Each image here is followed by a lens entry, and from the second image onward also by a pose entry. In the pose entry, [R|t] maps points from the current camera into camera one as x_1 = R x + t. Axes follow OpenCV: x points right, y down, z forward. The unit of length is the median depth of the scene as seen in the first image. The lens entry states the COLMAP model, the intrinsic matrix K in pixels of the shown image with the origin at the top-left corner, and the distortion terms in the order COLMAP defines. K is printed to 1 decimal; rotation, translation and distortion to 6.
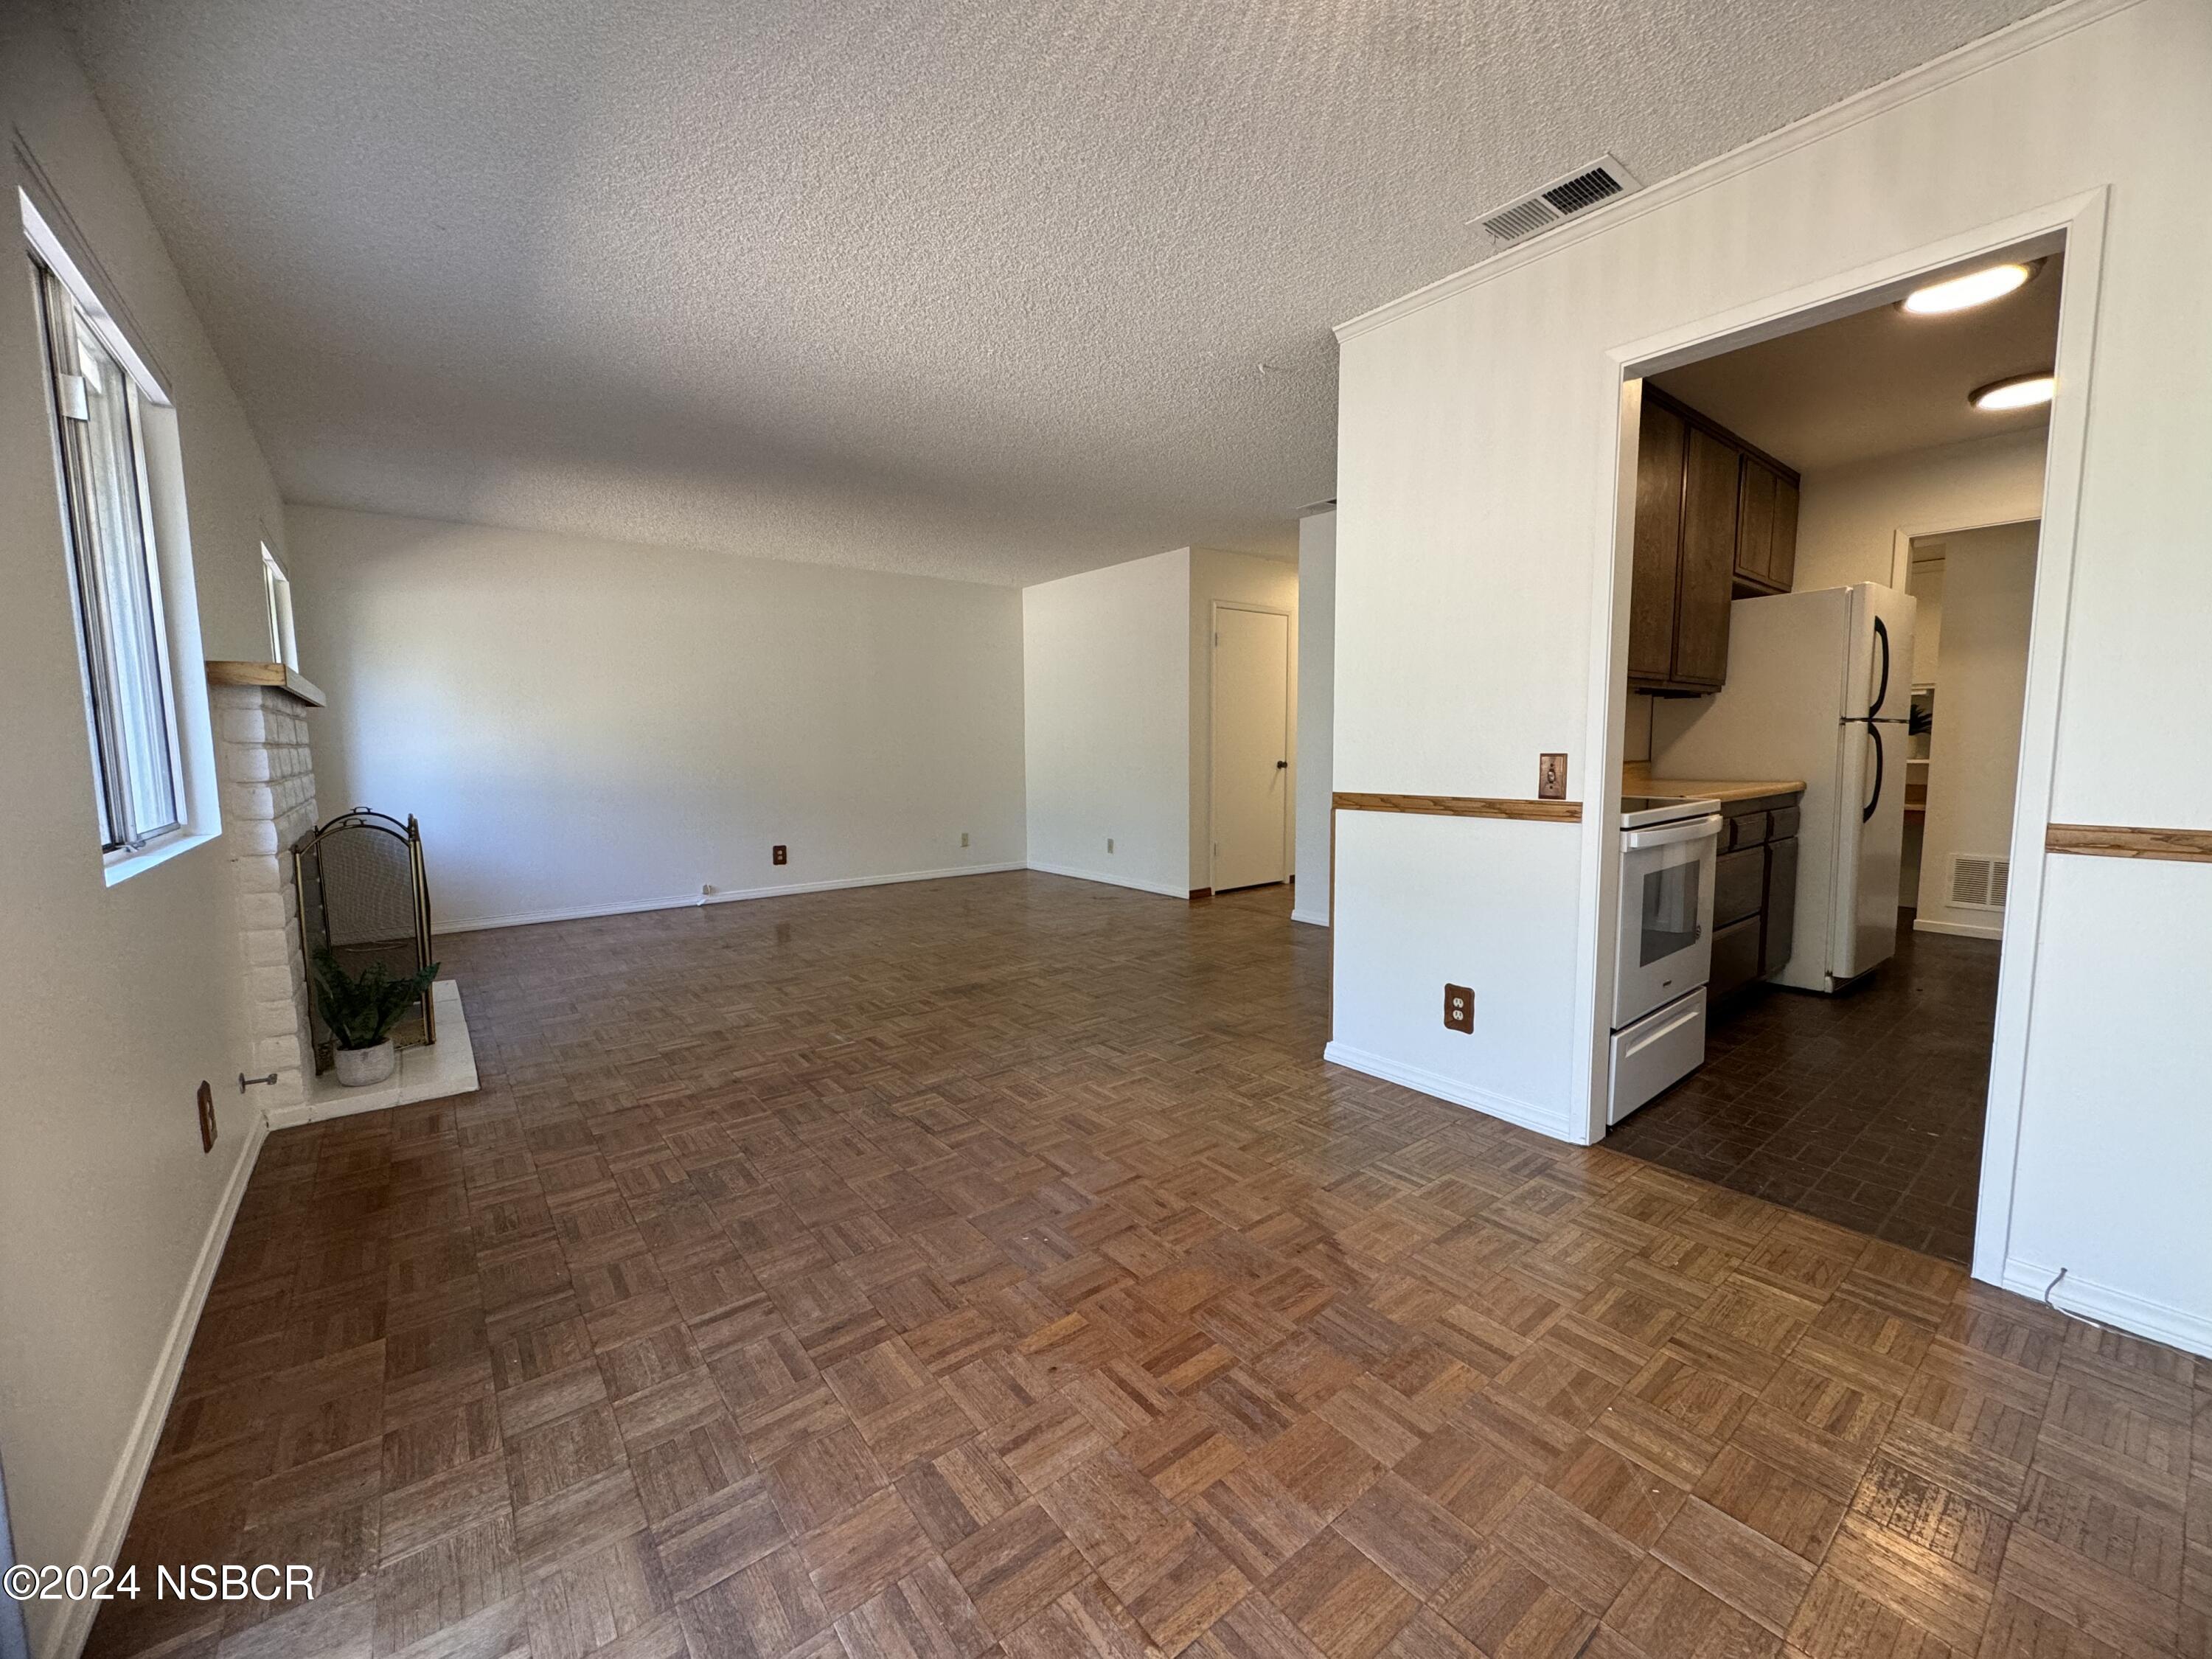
lens RADIAL K [[884.7, 0, 1105.8], [0, 884.7, 829.0], [0, 0, 1]] dist [0.000608, -0.000526]
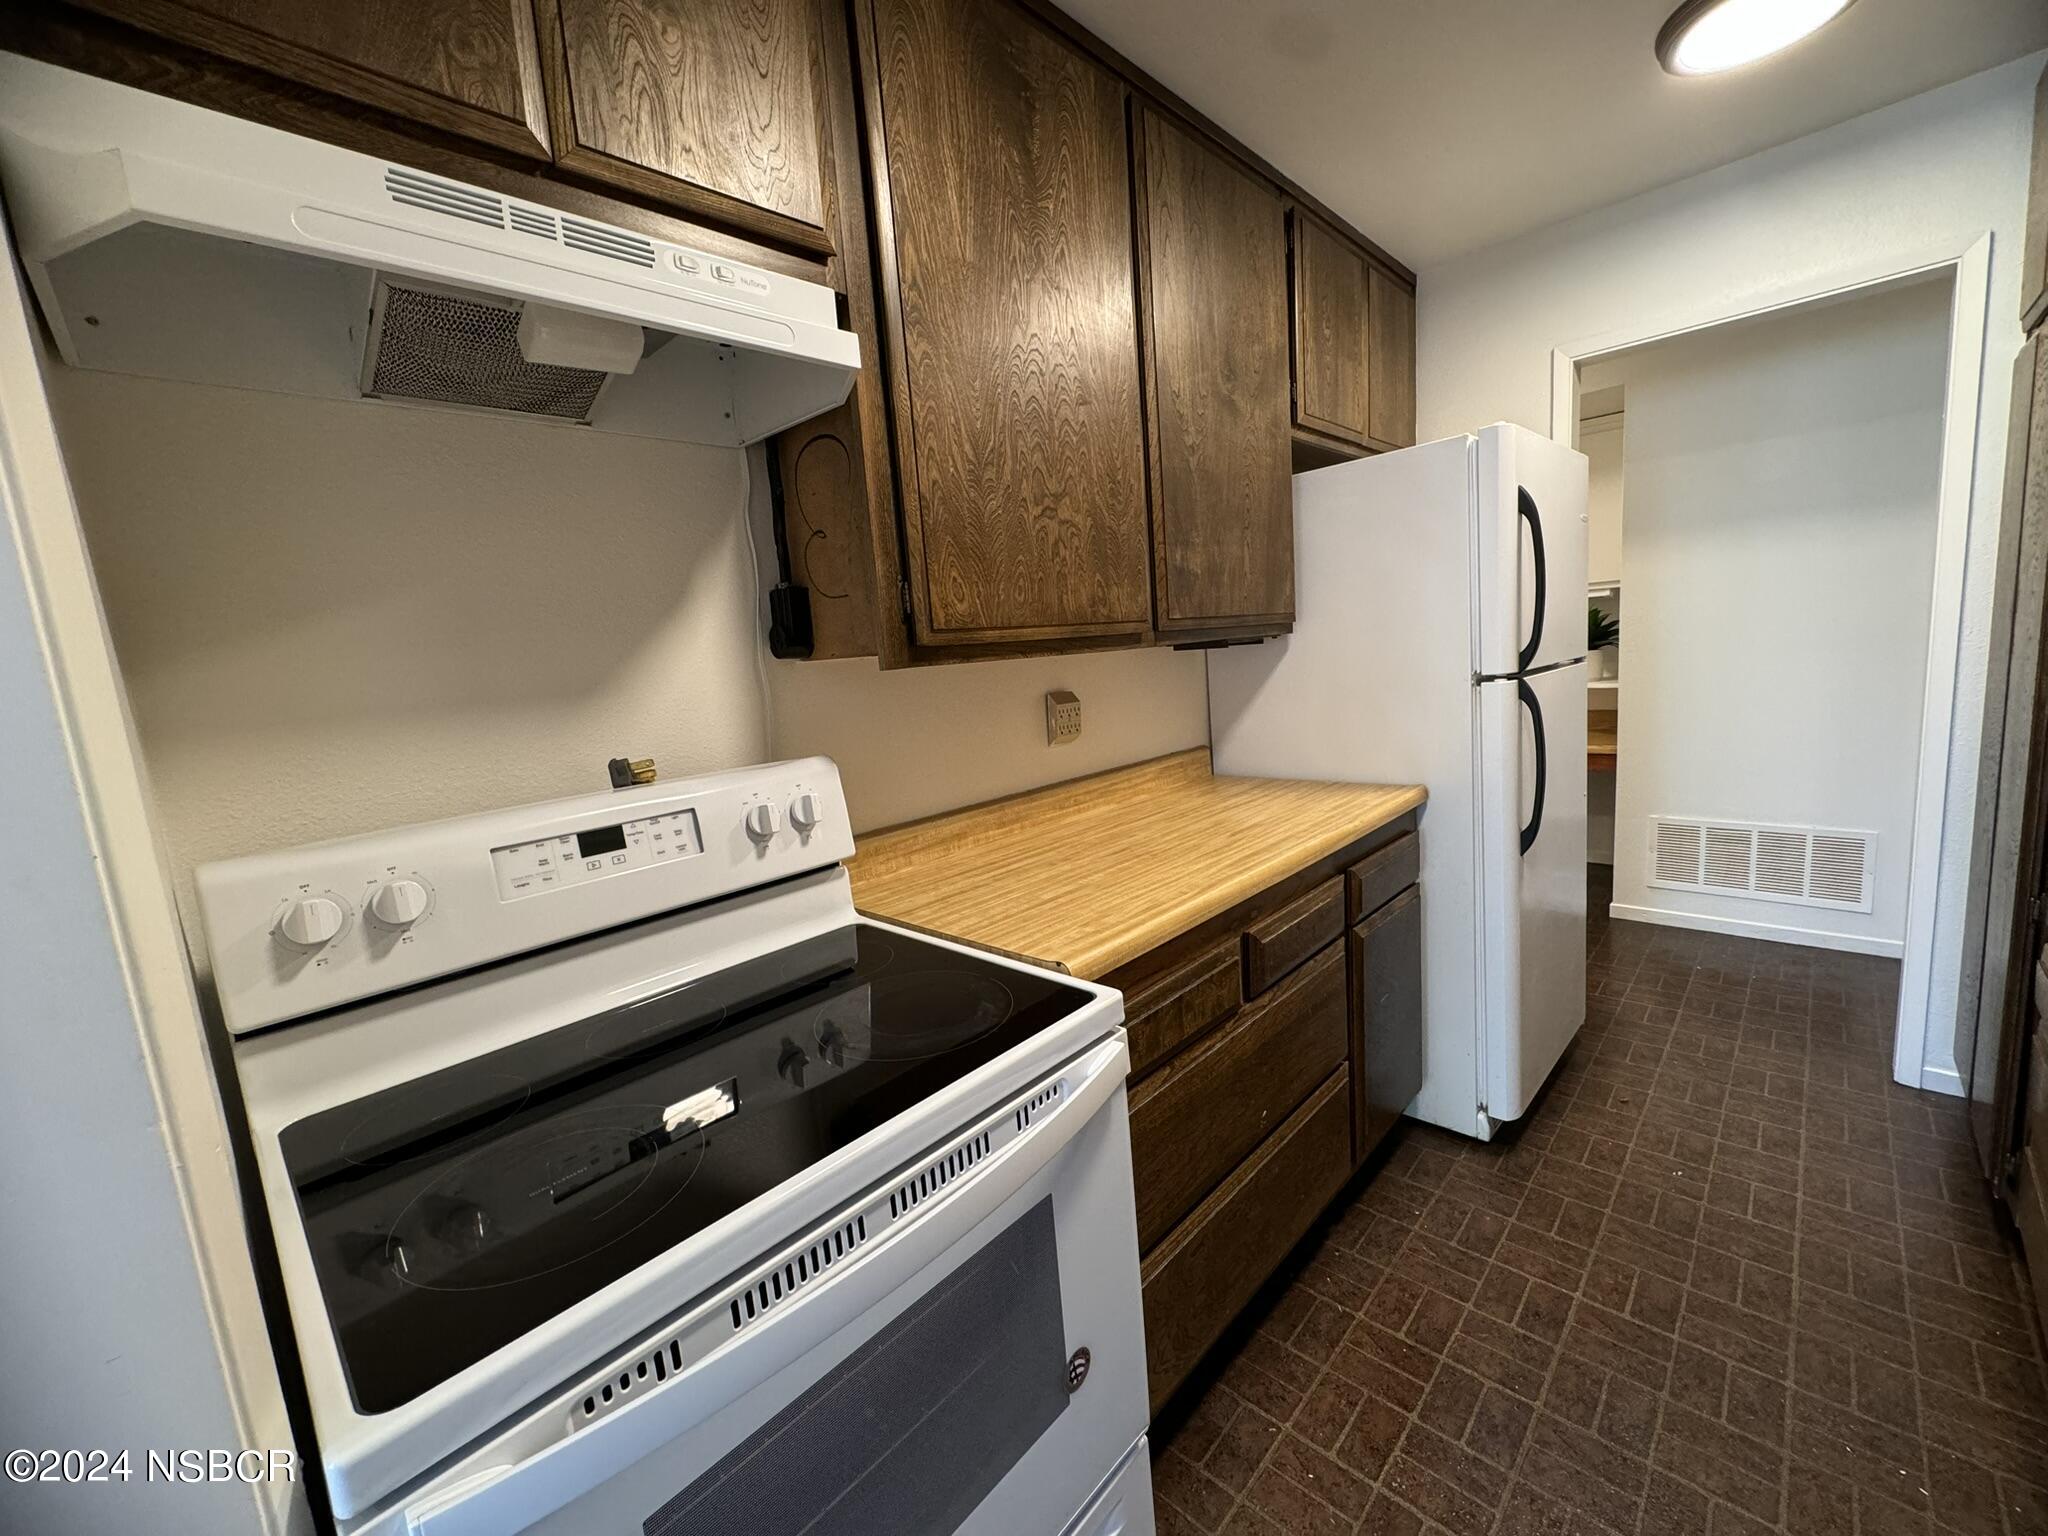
lens RADIAL K [[819.1, 0, 1023.8], [0, 819.1, 767.5], [0, 0, 1]] dist [0.000608, -0.000526]
pose [[0.989106, -0.087848, 0.118122, 0.469895], [0.082950, 0.995502, 0.045774, -0.110777], [-0.121612, -0.035477, 0.991944, 0.505009]]
